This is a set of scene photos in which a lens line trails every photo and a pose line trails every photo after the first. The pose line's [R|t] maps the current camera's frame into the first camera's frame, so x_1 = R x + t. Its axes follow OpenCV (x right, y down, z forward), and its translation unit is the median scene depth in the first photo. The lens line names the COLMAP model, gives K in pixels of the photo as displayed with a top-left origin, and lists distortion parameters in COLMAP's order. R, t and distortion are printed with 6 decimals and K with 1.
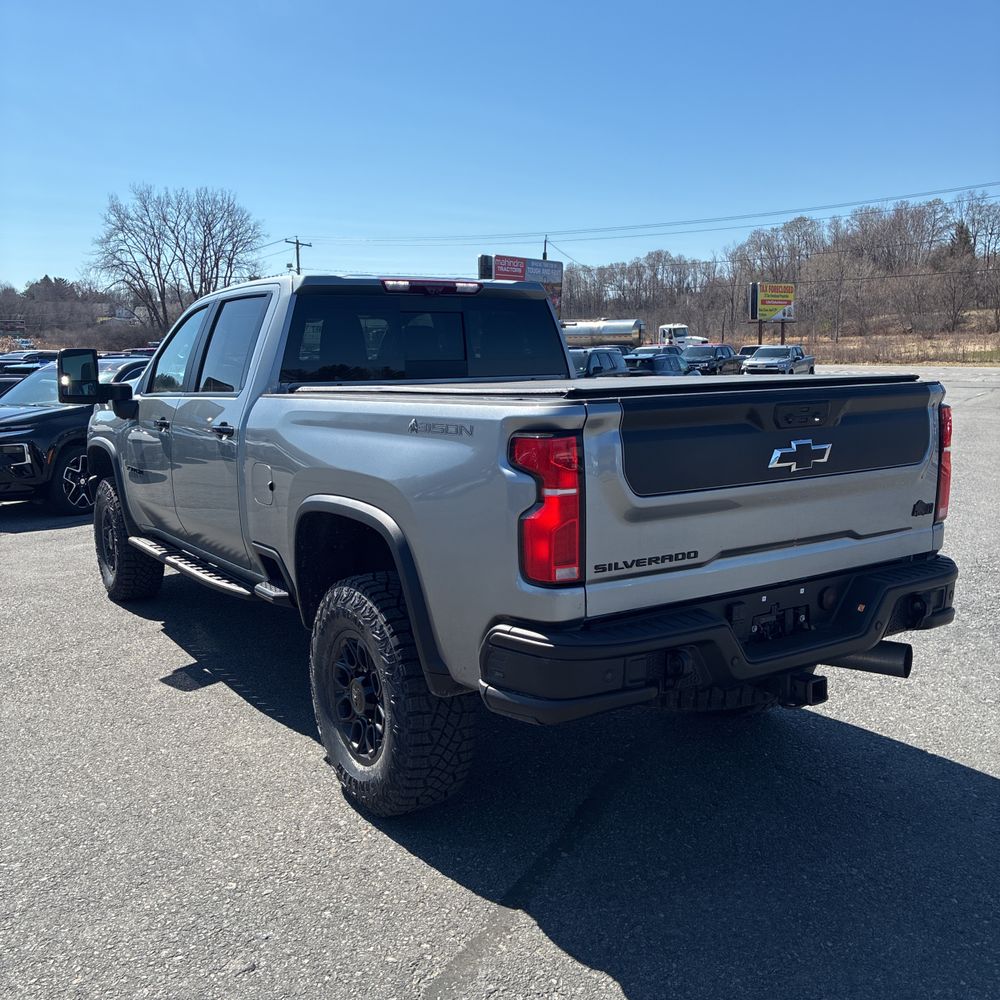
lens RADIAL K [[1020.9, 0, 503.1], [0, 1020.9, 476.5], [0, 0, 1]] dist [0.000718, -0.003183]
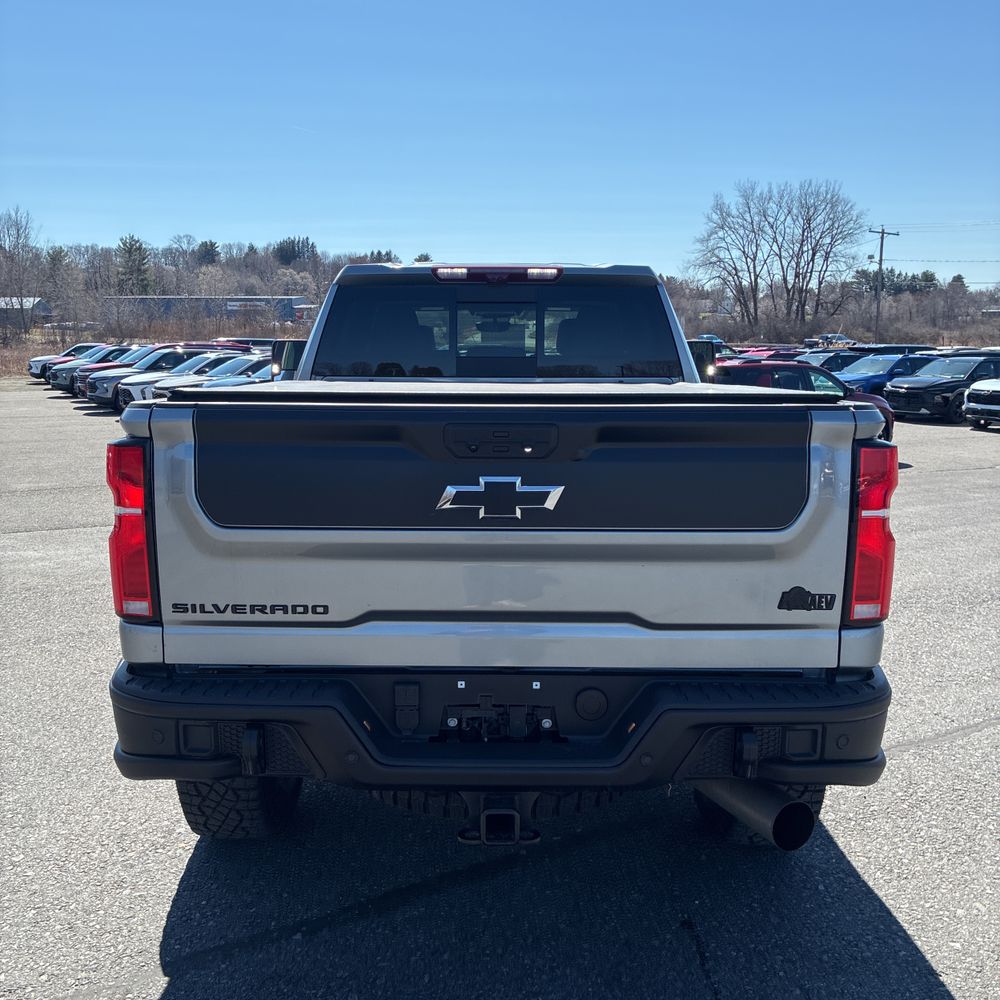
lens RADIAL K [[1018.9, 0, 471.6], [0, 1018.9, 497.8], [0, 0, 1]] dist [0.011032, 0.003853]
pose [[0.832632, 0.096523, -0.545351, 0.633157], [-0.083001, 0.995322, 0.049441, -0.051410], [0.547572, 0.004099, 0.836748, 0.373988]]
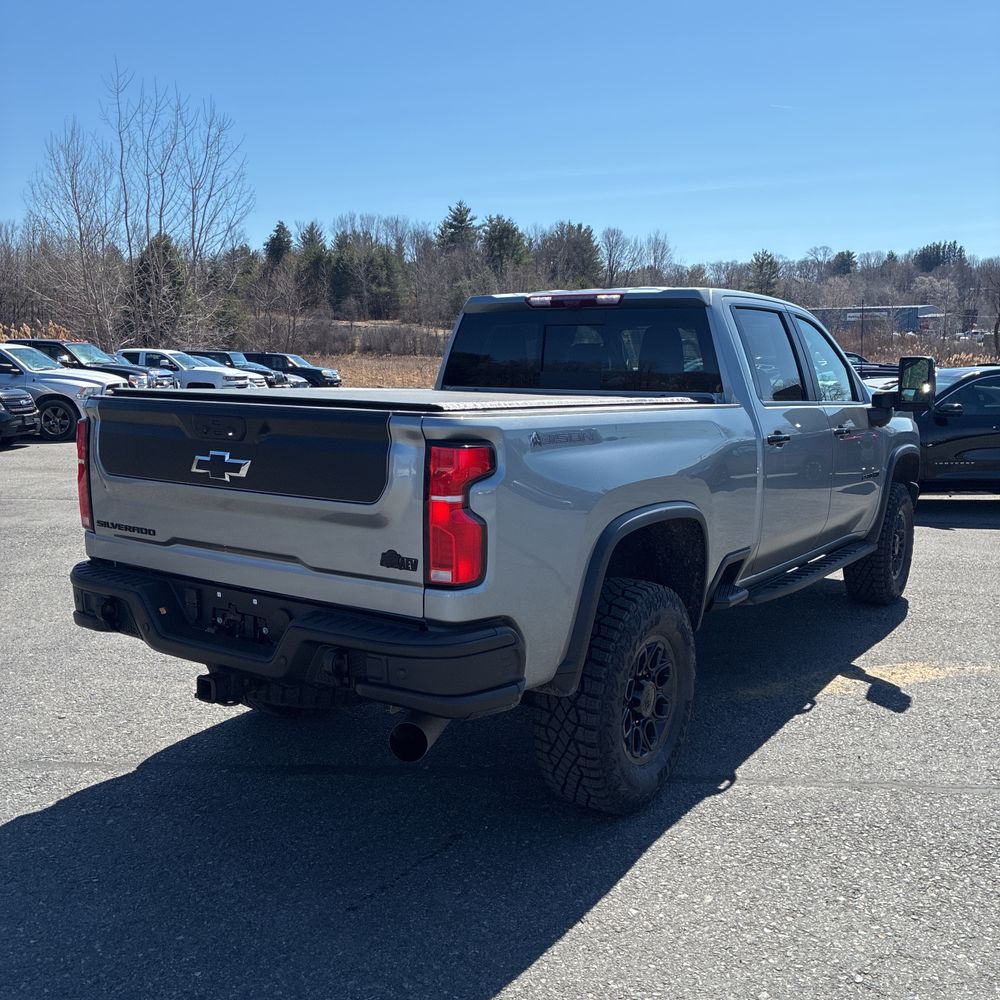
lens RADIAL K [[1016.0, 0, 487.9], [0, 1016.0, 486.0], [0, 0, 1]] dist [0.028072, -0.019737]
pose [[0.387883, 0.132621, -0.912118, 1.300028], [-0.126632, 0.987878, 0.089786, -0.123802], [0.912968, 0.080677, 0.399975, 0.795356]]
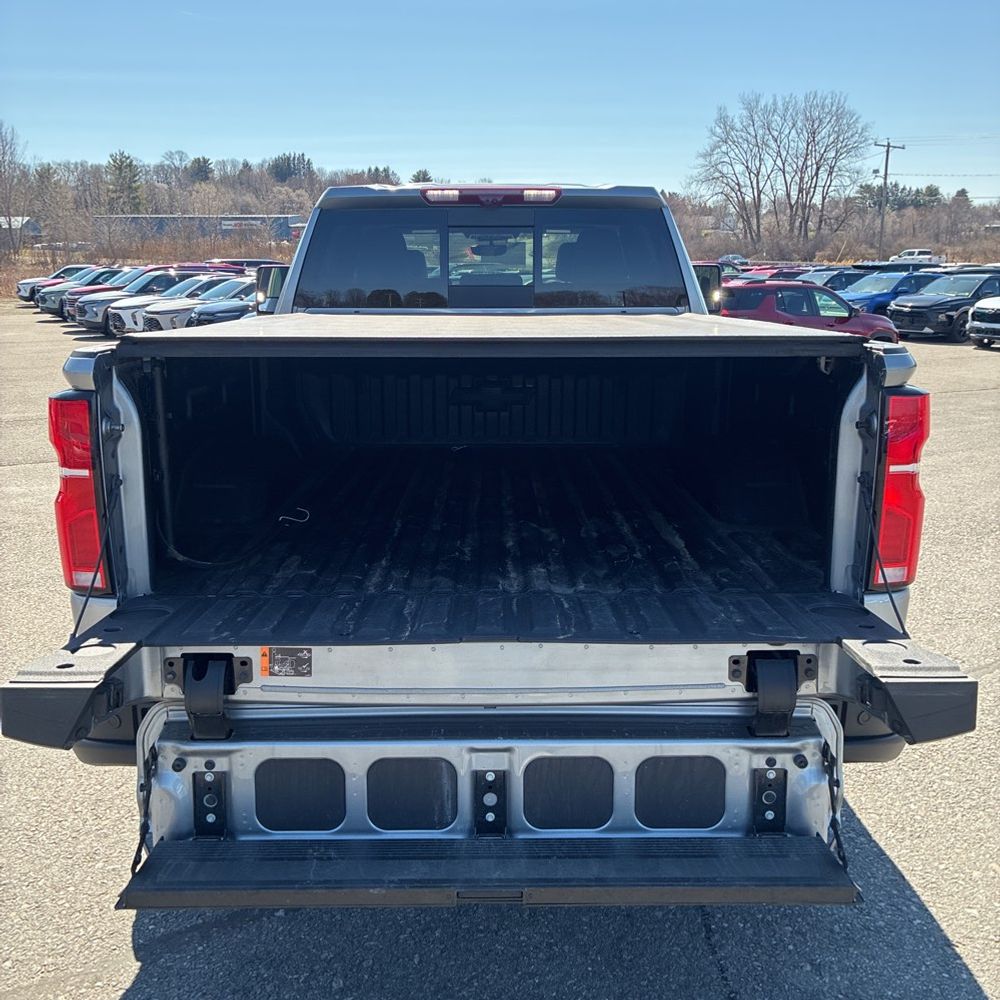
lens RADIAL K [[1016.0, 0, 487.9], [0, 1016.0, 486.0], [0, 0, 1]] dist [0.028072, -0.019737]
pose [[0.841117, 0.125569, -0.526074, 0.600273], [-0.076705, 0.990539, 0.113792, -0.070649], [0.535386, -0.055360, 0.842791, 0.439214]]
